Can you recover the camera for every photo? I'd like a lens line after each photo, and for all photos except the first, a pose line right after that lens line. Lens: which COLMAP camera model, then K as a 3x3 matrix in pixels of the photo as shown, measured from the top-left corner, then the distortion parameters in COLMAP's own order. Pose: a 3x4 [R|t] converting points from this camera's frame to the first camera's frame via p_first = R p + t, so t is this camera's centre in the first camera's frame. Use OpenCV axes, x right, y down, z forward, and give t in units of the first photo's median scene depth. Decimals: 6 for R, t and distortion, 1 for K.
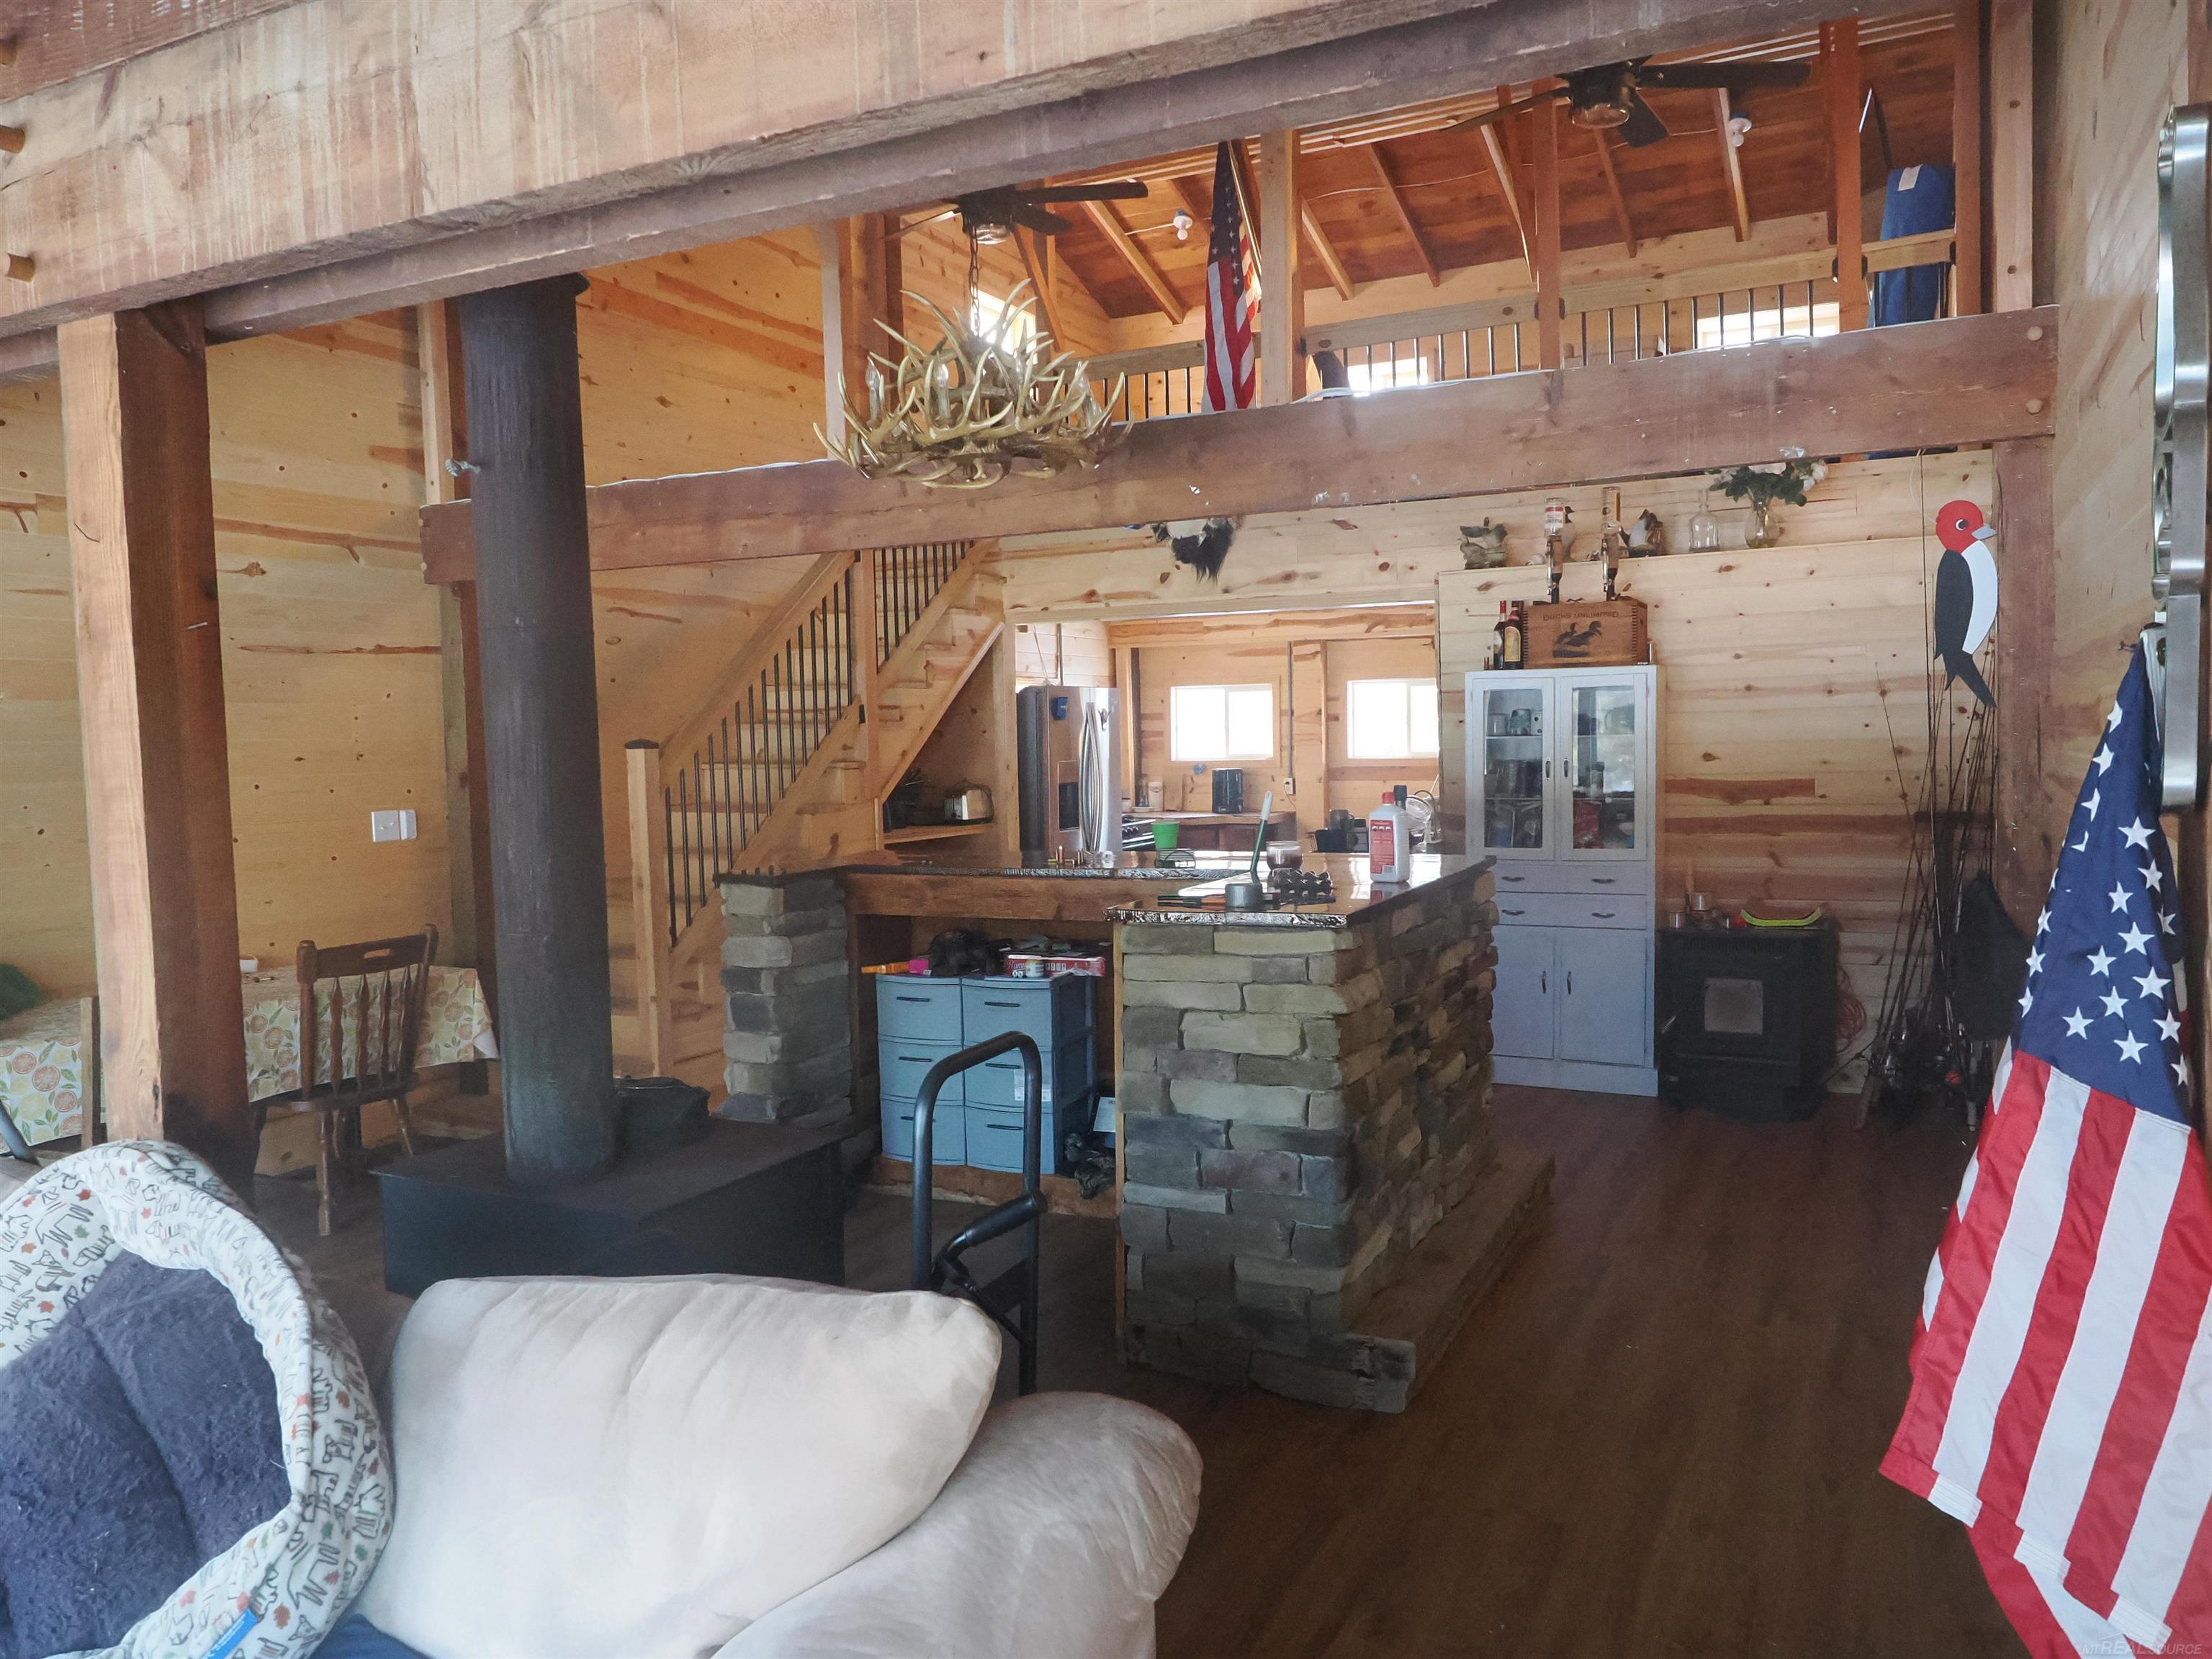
lens RADIAL K [[1605.6, 0, 1106.0], [0, 1605.6, 829.5], [0, 0, 1]] dist [-0.007458, 0.000332]
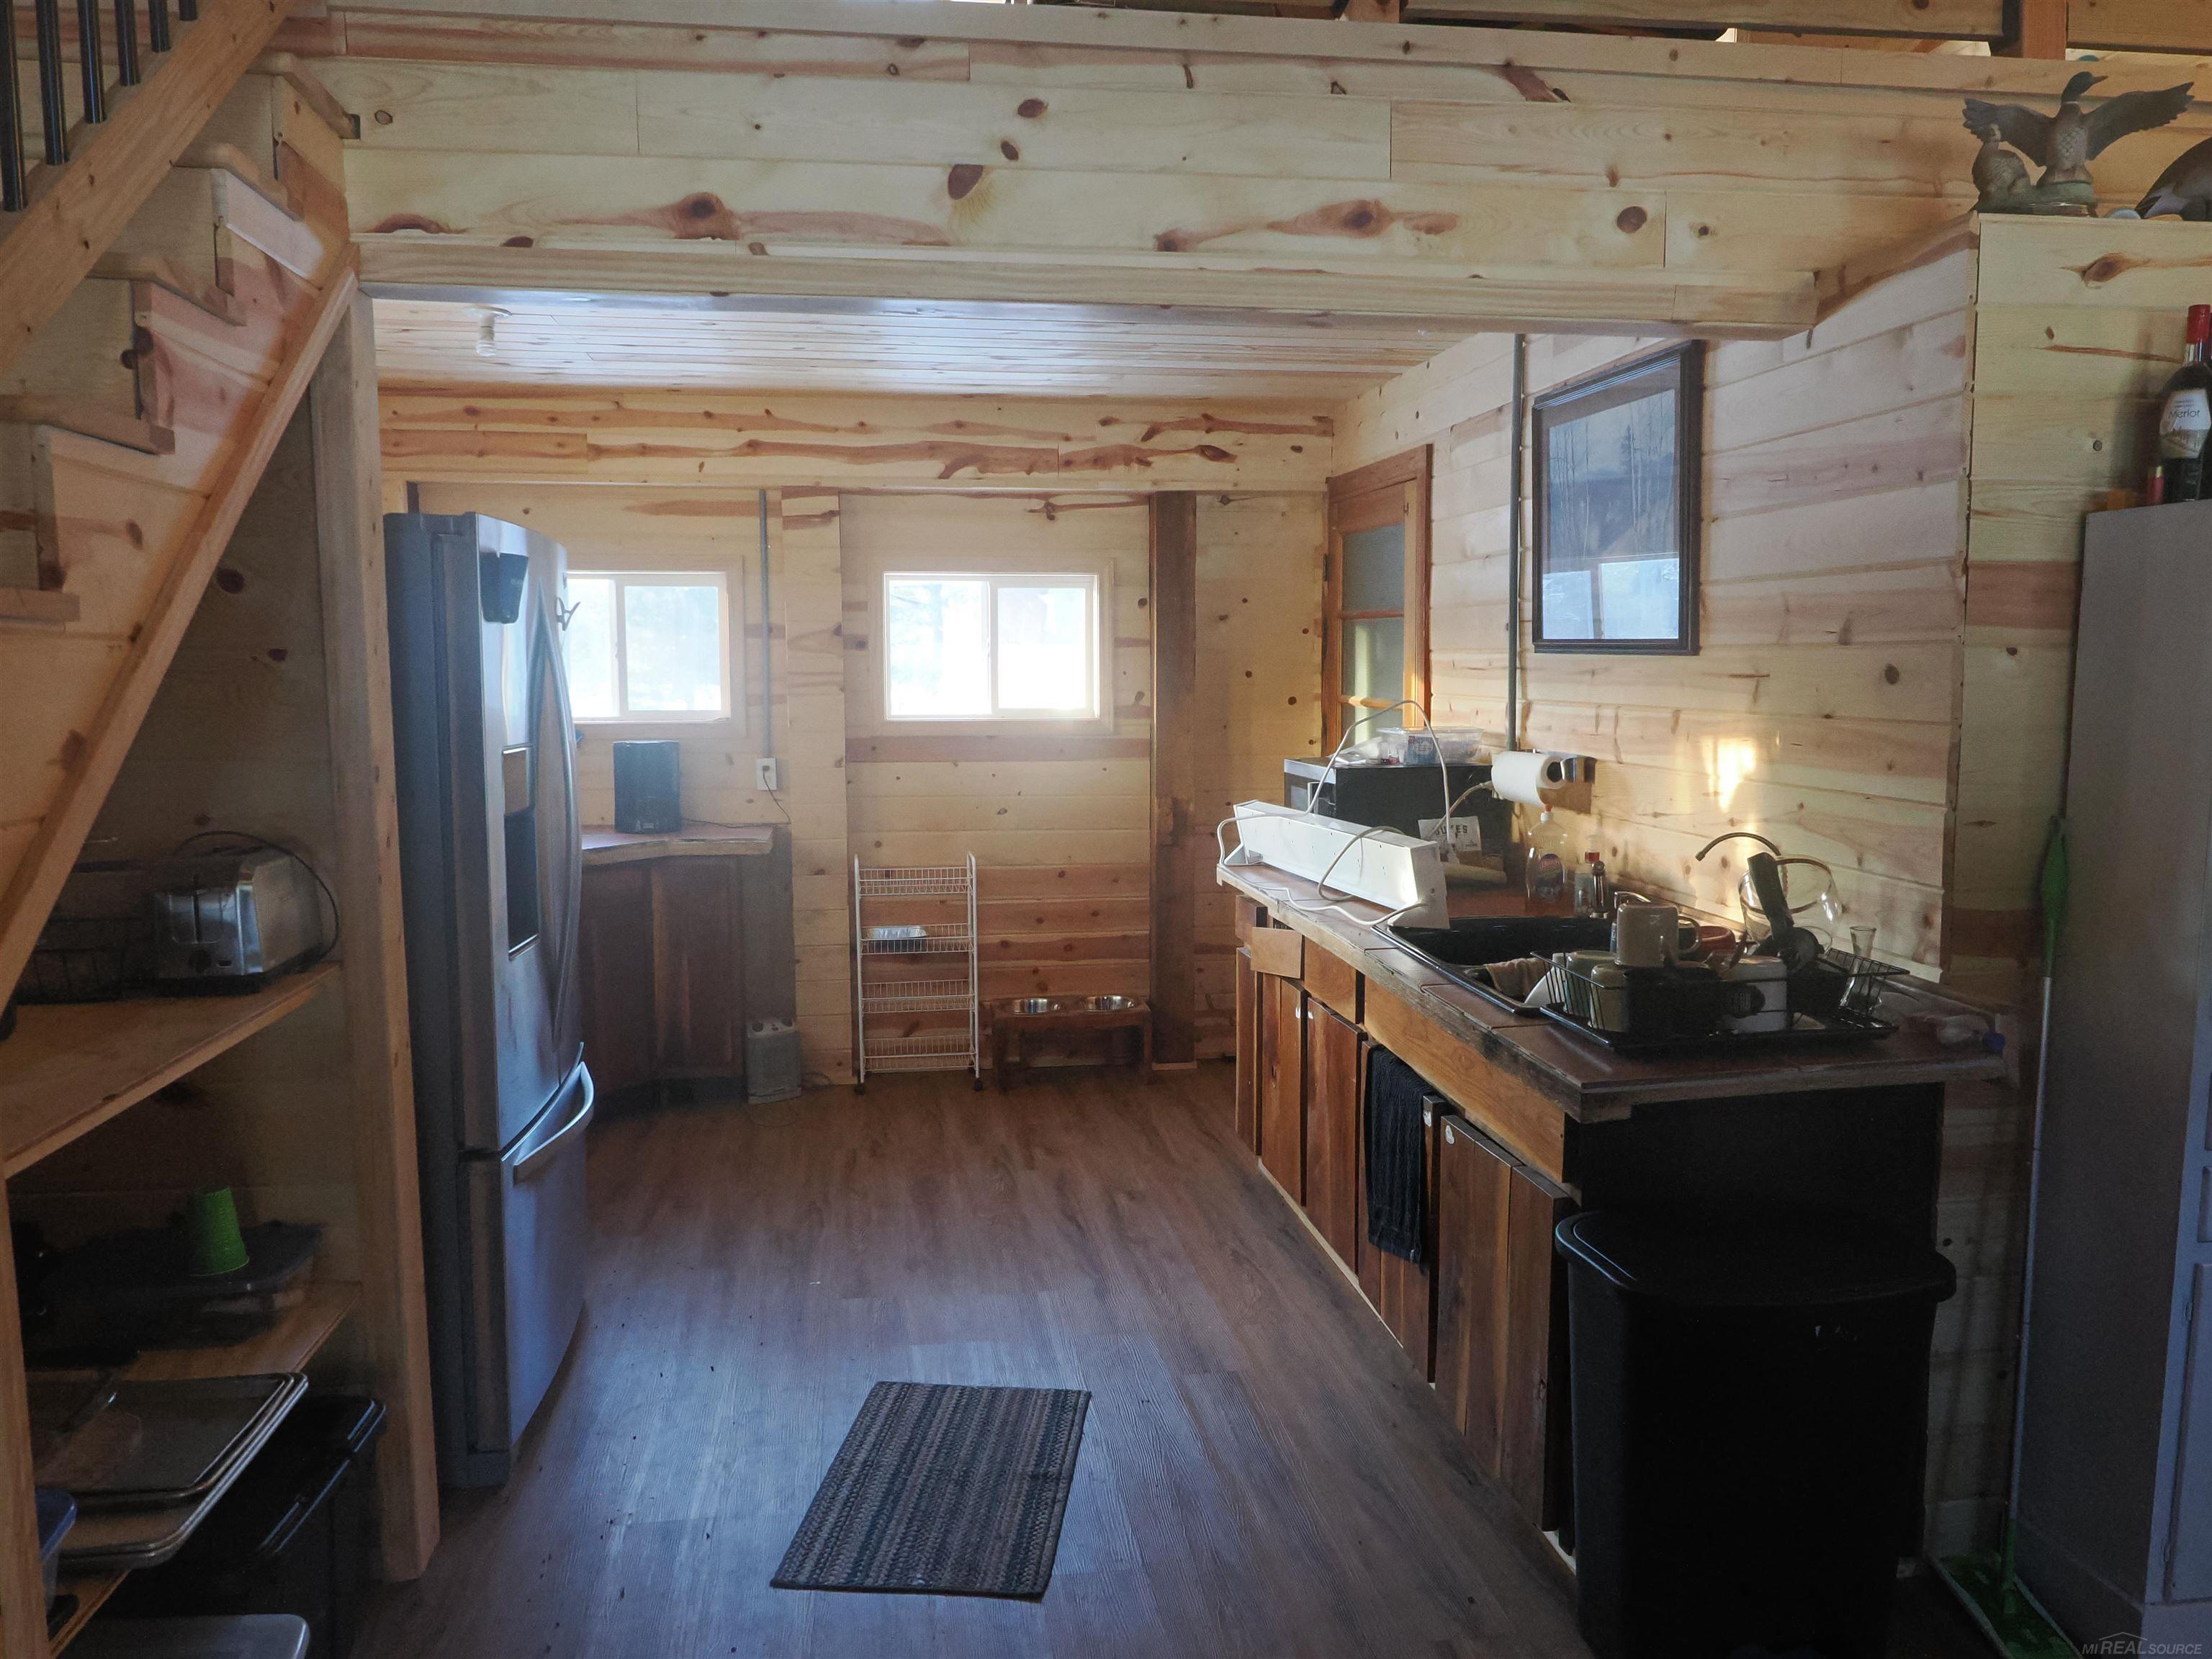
lens RADIAL K [[1605.6, 0, 1106.0], [0, 1605.6, 829.5], [0, 0, 1]] dist [-0.007458, 0.000332]
pose [[0.817458, -0.042084, 0.574449, -0.126455], [0.020296, 0.998812, 0.044292, -0.040692], [-0.575631, -0.024548, 0.817341, 0.706529]]
